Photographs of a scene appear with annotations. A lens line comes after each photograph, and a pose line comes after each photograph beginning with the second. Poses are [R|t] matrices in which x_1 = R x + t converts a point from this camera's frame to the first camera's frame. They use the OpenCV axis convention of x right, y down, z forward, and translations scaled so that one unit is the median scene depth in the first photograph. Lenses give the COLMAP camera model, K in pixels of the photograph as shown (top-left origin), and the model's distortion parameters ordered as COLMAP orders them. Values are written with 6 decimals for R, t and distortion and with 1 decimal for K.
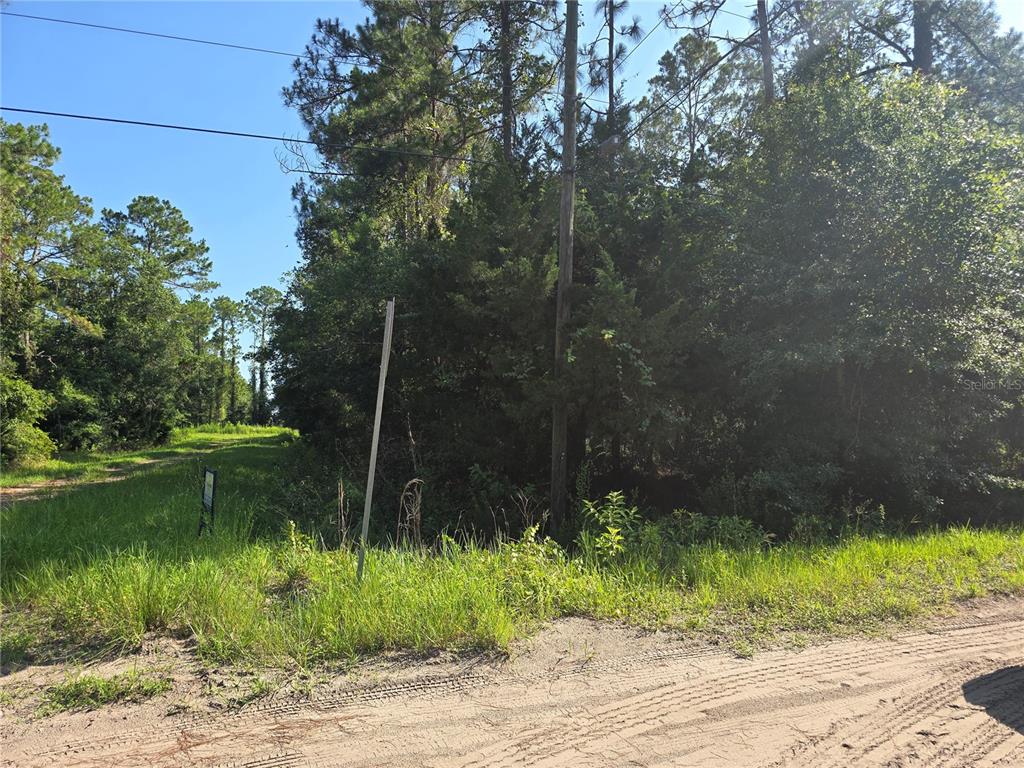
lens RADIAL K [[734.8, 0, 512.0], [0, 734.8, 384.0], [0, 0, 1]] dist [0.049815, -0.000146]
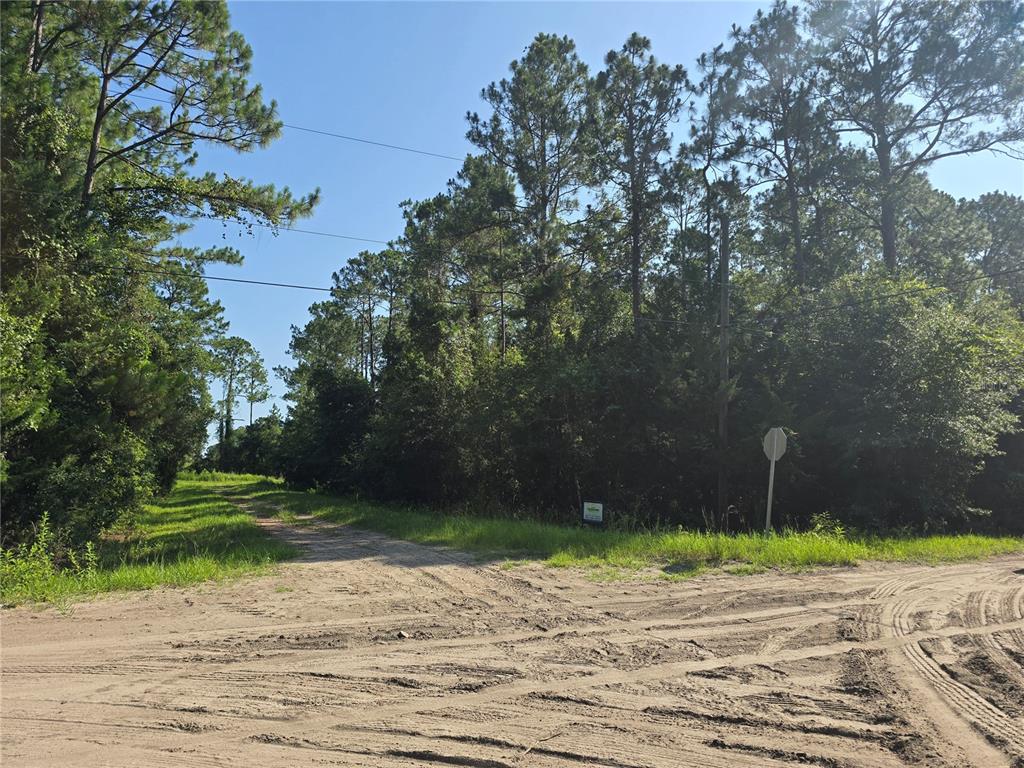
lens RADIAL K [[734.8, 0, 512.0], [0, 734.8, 384.0], [0, 0, 1]] dist [0.049815, -0.000146]
pose [[0.994935, 0.014113, 0.099525, -0.102581], [-0.007833, 0.997970, -0.063209, -0.008534], [-0.100215, 0.062109, 0.993025, -0.110095]]
